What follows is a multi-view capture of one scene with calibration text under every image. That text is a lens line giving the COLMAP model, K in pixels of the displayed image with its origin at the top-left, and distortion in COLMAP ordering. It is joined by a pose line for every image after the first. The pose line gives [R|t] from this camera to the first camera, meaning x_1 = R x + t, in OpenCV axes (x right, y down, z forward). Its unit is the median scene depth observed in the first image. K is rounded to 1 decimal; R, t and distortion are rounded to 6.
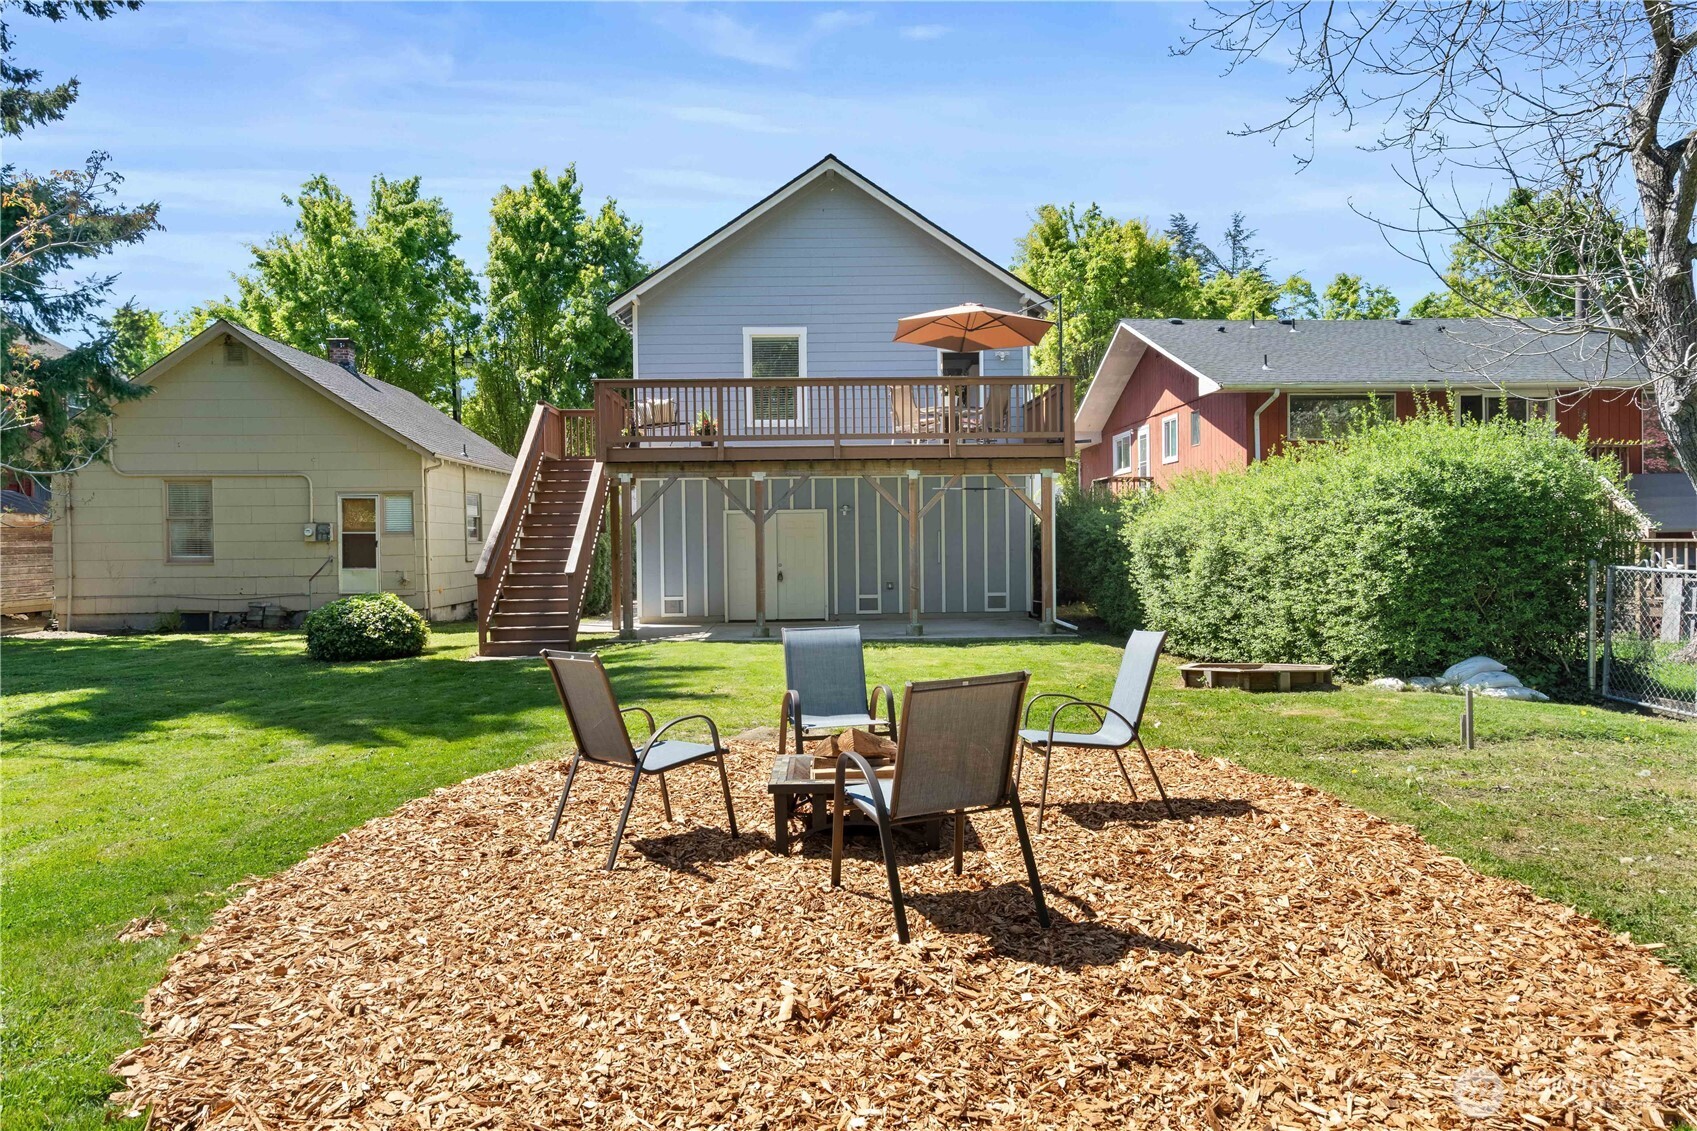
lens RADIAL K [[1125.5, 0, 849.7], [0, 1125.5, 573.1], [0, 0, 1]] dist [-0.000408, -0.000010]
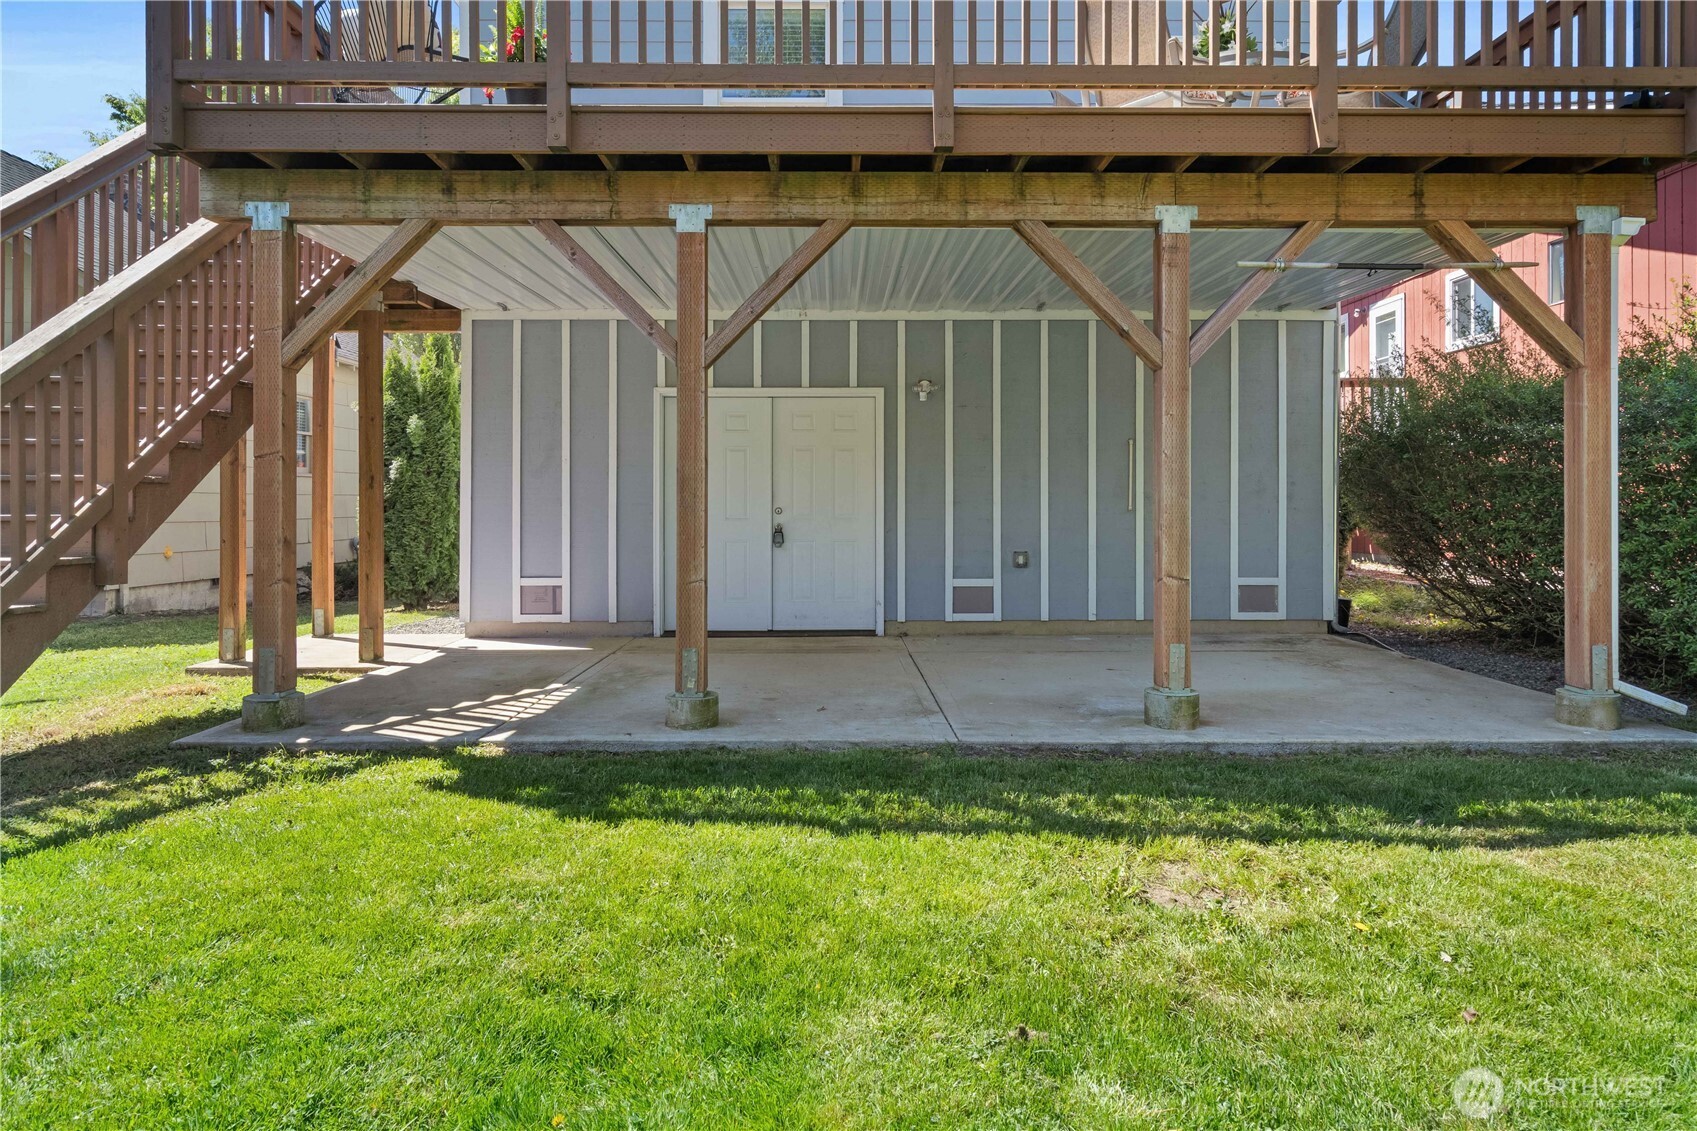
lens RADIAL K [[930.6, 0, 848.0], [0, 930.6, 553.9], [0, 0, 1]] dist [0.000352, 0.000019]
pose [[0.999663, 0.012182, -0.022923, -0.025176], [-0.011762, 0.999762, 0.018350, 0.003001], [0.023141, -0.018074, 0.999569, 0.632224]]
